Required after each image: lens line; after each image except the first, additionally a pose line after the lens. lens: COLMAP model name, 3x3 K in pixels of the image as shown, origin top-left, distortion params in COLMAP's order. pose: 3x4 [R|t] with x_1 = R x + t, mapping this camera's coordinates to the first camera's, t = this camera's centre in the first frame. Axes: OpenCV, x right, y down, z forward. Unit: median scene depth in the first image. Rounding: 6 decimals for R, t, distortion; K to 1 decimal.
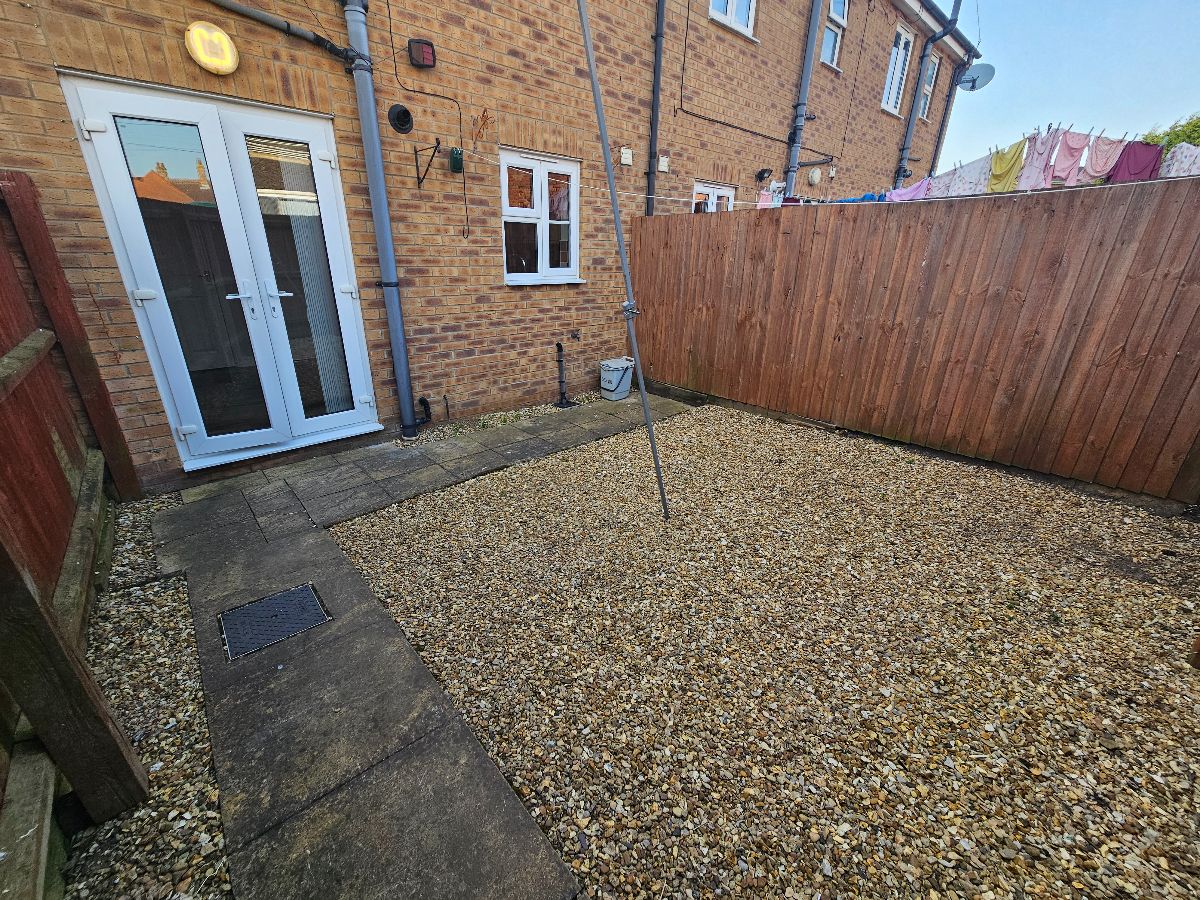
lens RADIAL K [[486.8, 0, 594.1], [0, 486.8, 448.1], [0, 0, 1]] dist [-0.001846, -0.000314]
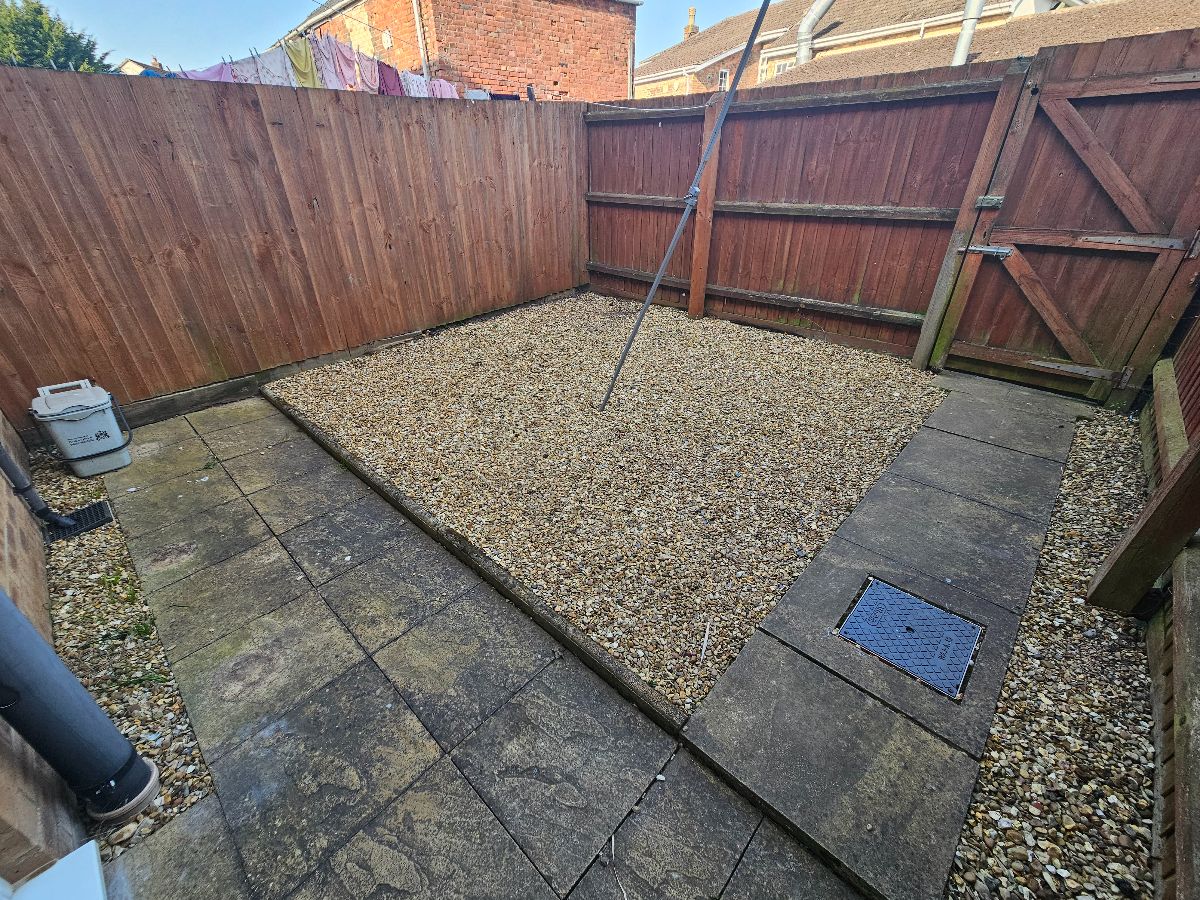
lens RADIAL K [[486.8, 0, 594.1], [0, 486.8, 448.1], [0, 0, 1]] dist [-0.001846, -0.000314]
pose [[-0.080047, -0.512308, 0.855063, -0.566849], [0.382467, 0.776372, 0.500965, -0.236896], [-0.920495, 0.367135, 0.133794, 0.623741]]
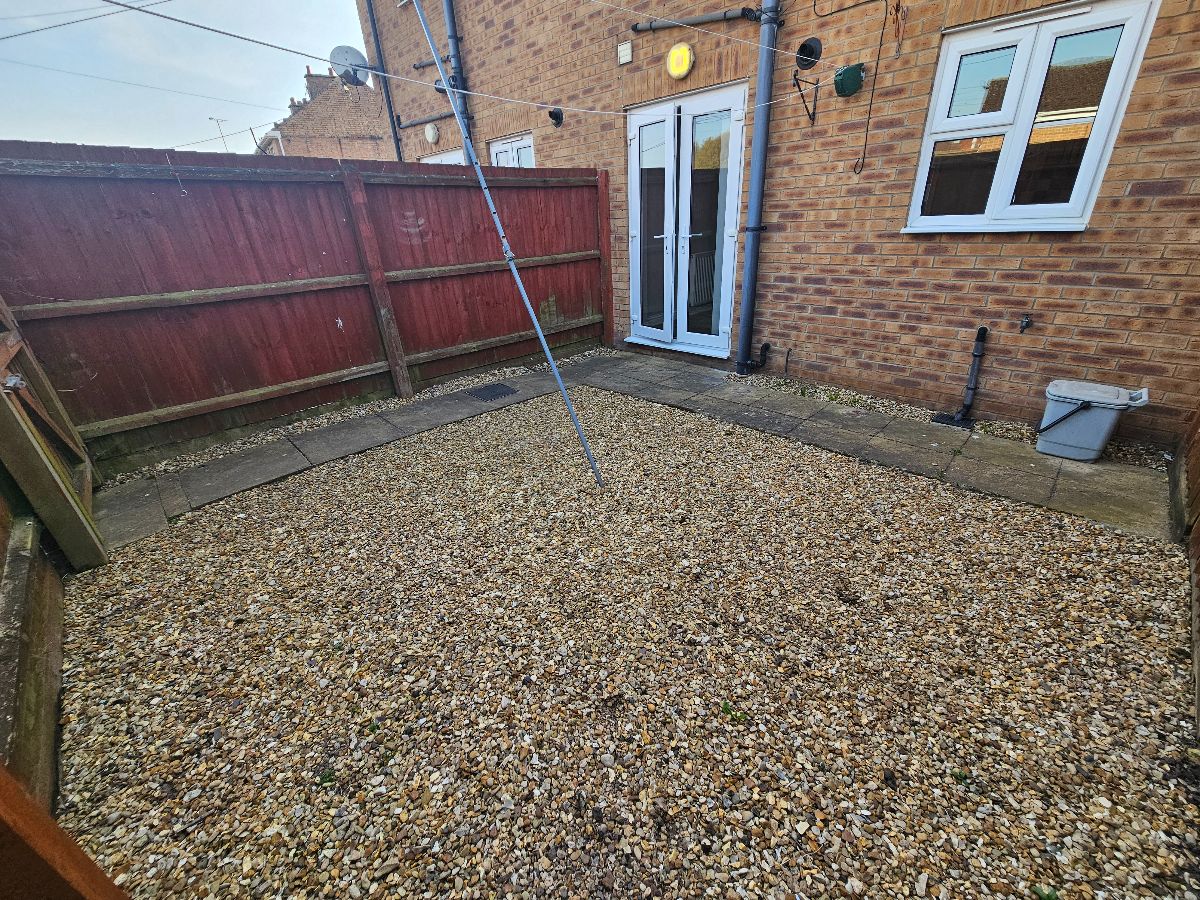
lens RADIAL K [[486.8, 0, 594.1], [0, 486.8, 448.1], [0, 0, 1]] dist [-0.001846, -0.000314]
pose [[0.044547, 0.420308, -0.906287, 0.685075], [-0.323374, 0.864413, 0.384993, -0.197491], [0.945222, 0.275919, 0.174424, 0.552838]]
